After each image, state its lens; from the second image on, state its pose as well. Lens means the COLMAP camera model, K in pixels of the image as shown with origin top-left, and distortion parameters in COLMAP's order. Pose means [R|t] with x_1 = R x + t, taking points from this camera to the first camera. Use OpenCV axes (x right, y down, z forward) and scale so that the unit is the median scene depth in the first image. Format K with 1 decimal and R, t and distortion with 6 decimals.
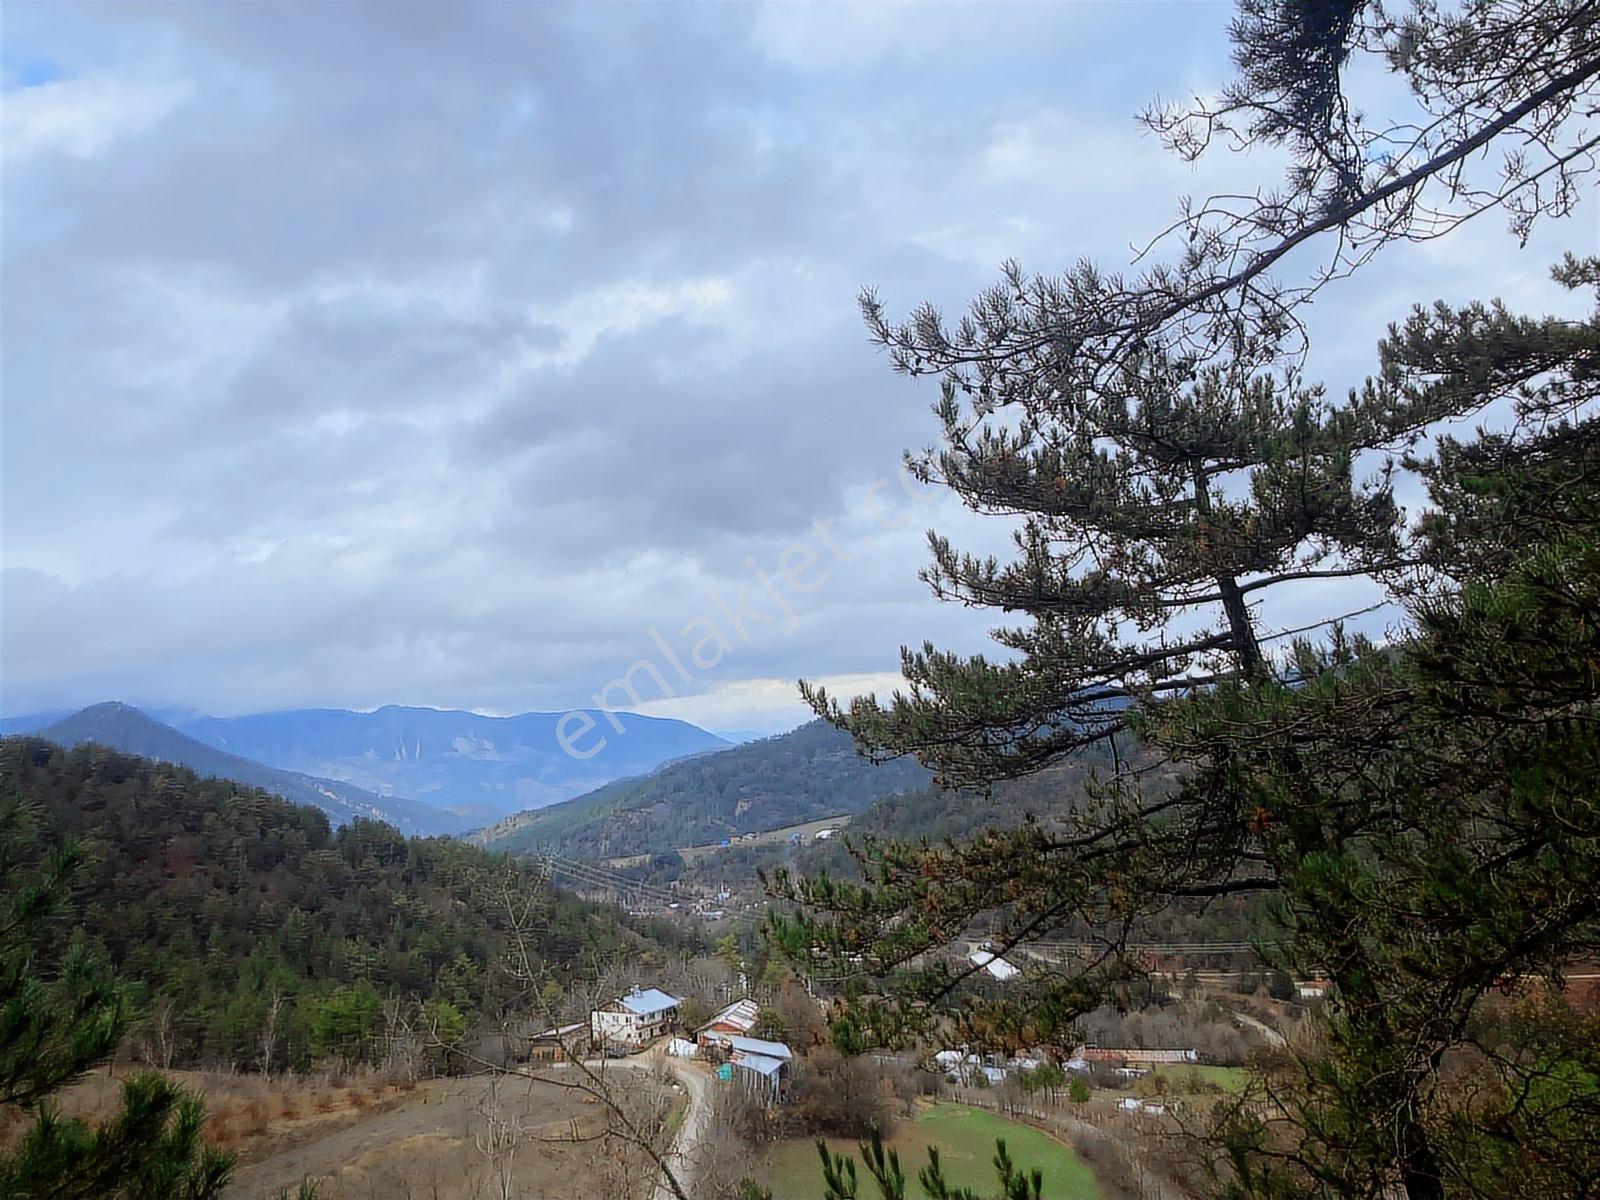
lens RADIAL K [[1343.7, 0, 794.0], [0, 1343.7, 584.8], [0, 0, 1]] dist [0.014618, -0.016411]
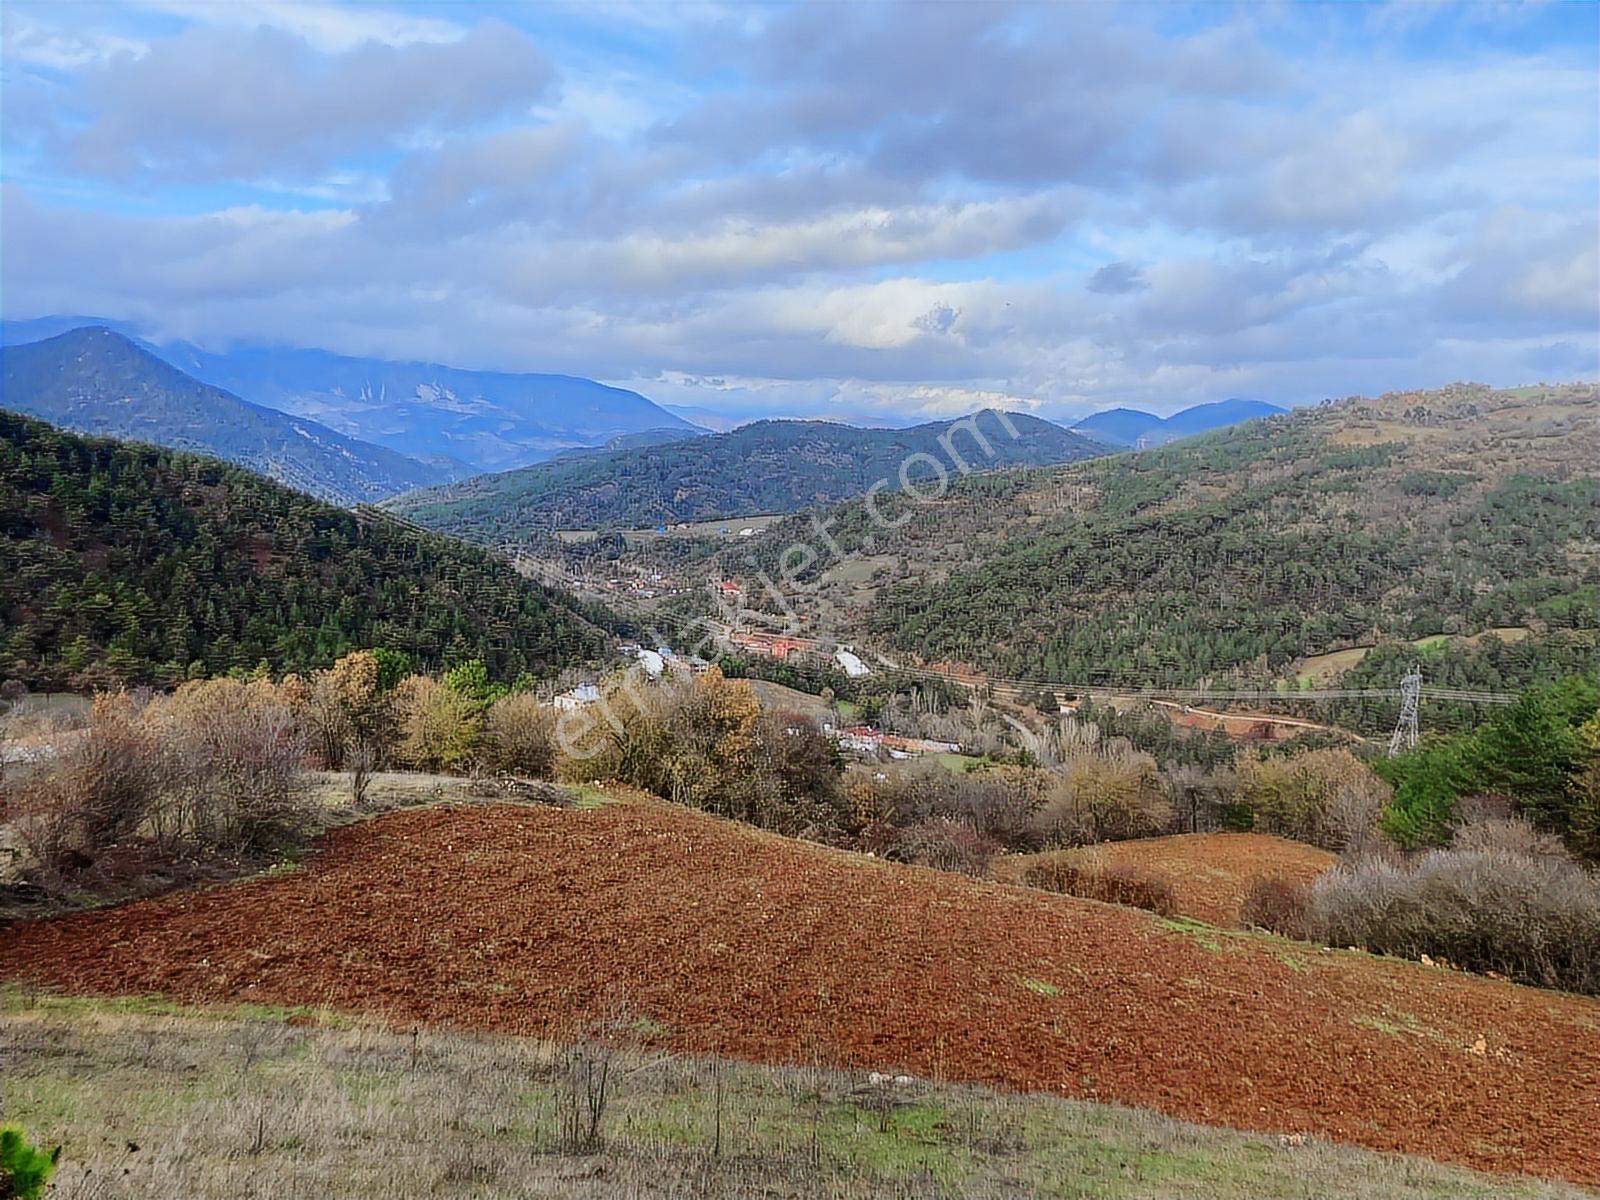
lens RADIAL K [[1261.5, 0, 795.5], [0, 1261.5, 598.1], [0, 0, 1]] dist [0.002425, -0.021559]
pose [[0.993359, 0.099672, 0.057478, 0.022505], [-0.110904, 0.962483, 0.247643, -0.110791], [-0.030638, -0.252373, 0.967145, -0.247150]]
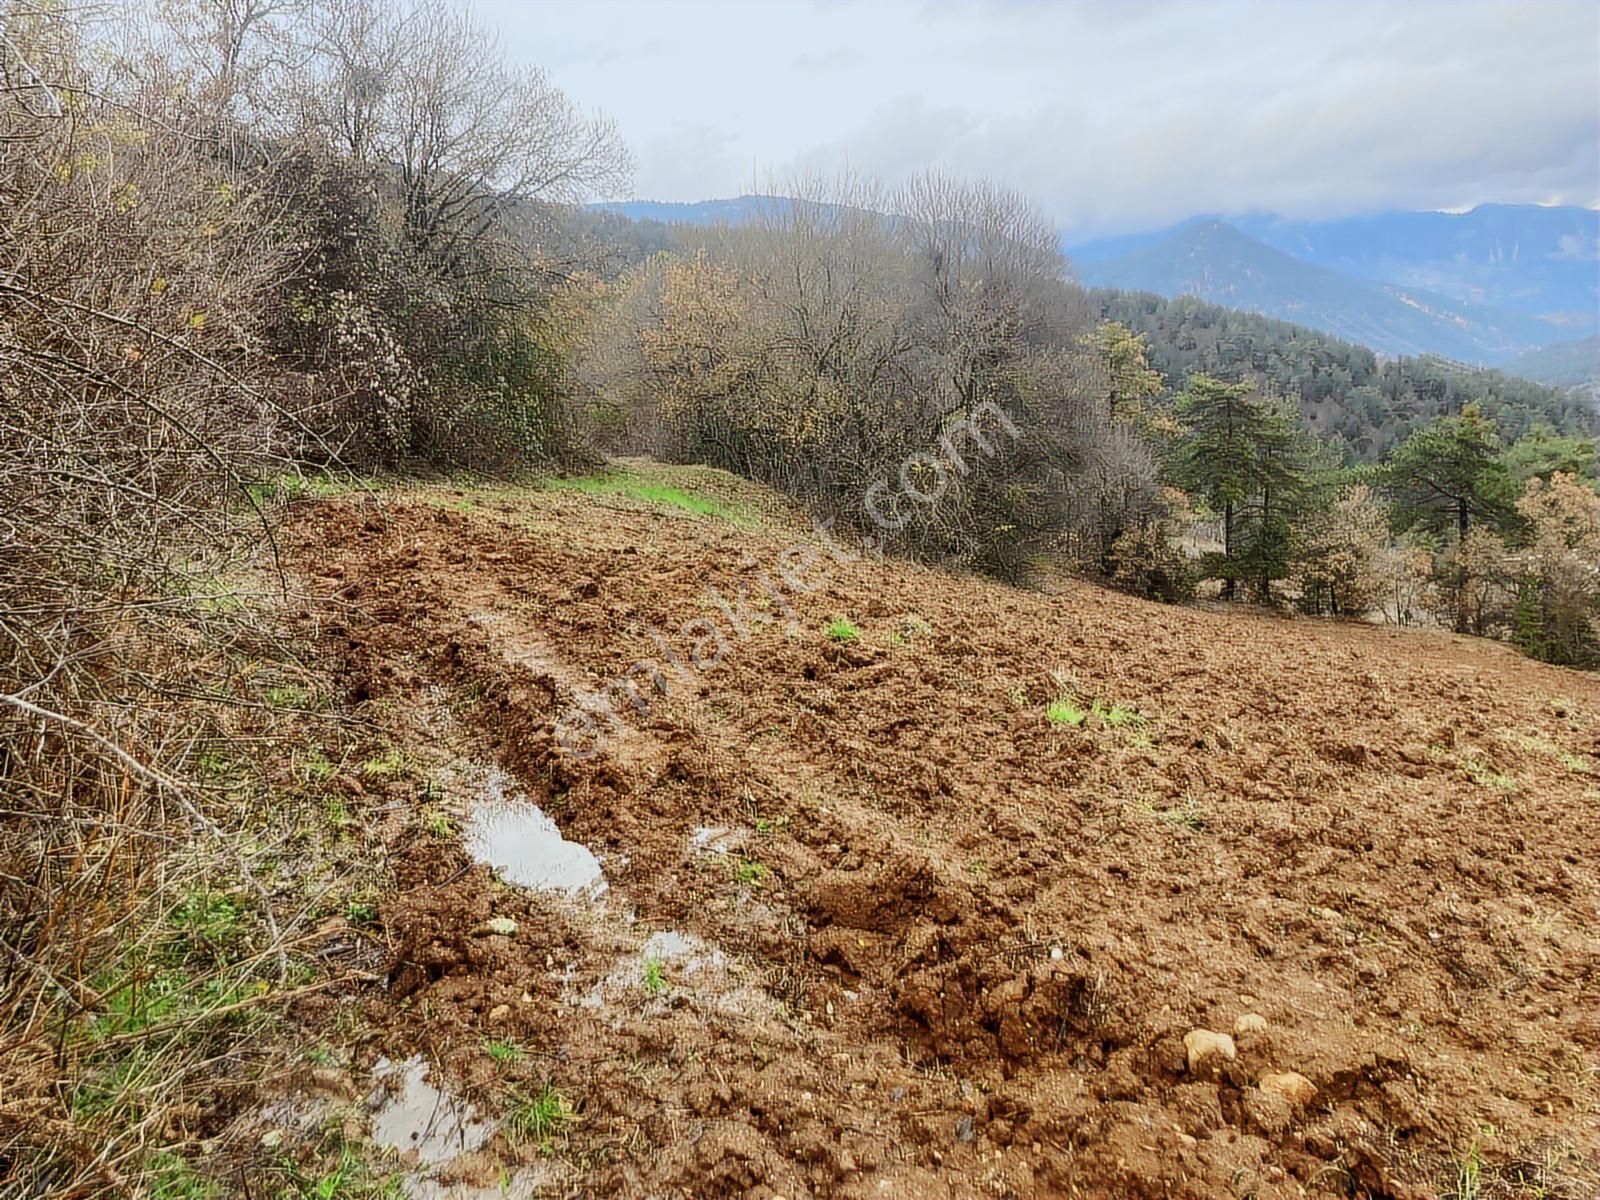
lens RADIAL K [[1261.5, 0, 767.6], [0, 1261.5, 593.5], [0, 0, 1]] dist [0.002425, -0.021559]
pose [[0.701445, 0.152612, -0.696193, 0.077872], [0.119121, 0.937963, 0.325630, -0.052988], [0.702698, -0.311343, 0.639751, -0.135766]]
